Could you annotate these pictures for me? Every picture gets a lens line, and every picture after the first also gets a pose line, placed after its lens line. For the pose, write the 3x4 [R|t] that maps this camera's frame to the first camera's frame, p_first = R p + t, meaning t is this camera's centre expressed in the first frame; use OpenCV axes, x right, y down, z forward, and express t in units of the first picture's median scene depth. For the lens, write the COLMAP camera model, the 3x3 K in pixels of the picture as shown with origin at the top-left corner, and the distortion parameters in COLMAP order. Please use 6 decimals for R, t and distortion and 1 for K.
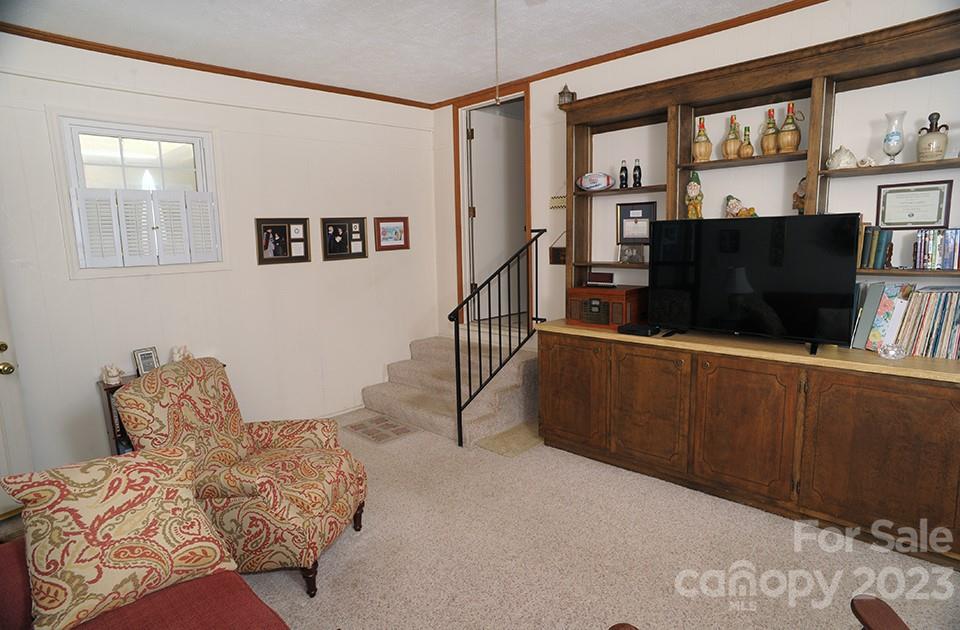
lens RADIAL K [[524.5, 0, 488.9], [0, 524.5, 314.3], [0, 0, 1]] dist [-0.095466, 0.058878]
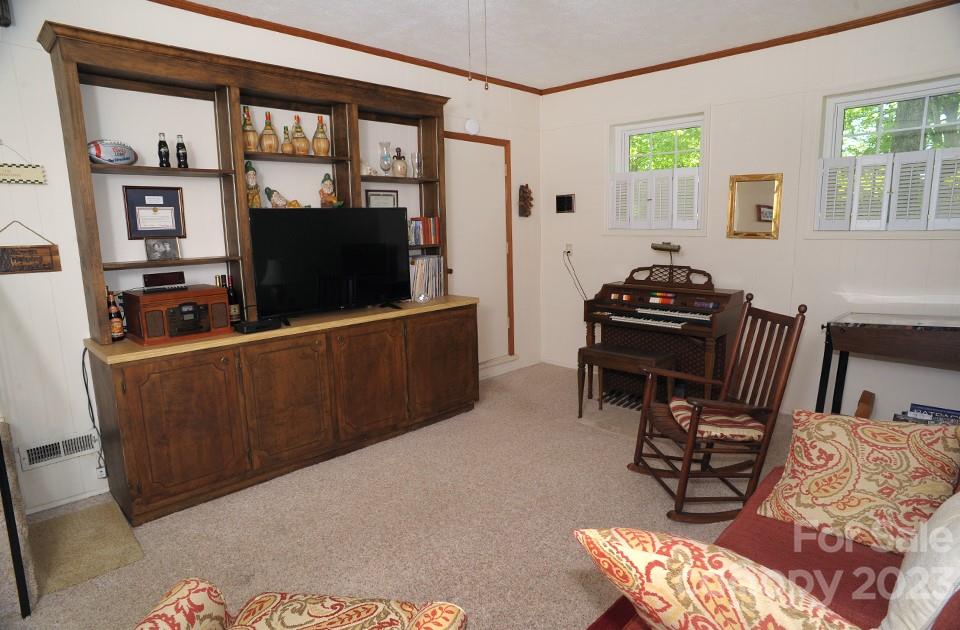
lens RADIAL K [[546.1, 0, 480.0], [0, 546.1, 315.0], [0, 0, 1]] dist [-0.102194, 0.073869]
pose [[0.020731, -0.136905, 0.990367, -0.597116], [0.165172, 0.977437, 0.131660, -0.046146], [-0.986047, 0.160852, 0.042876, 0.526910]]
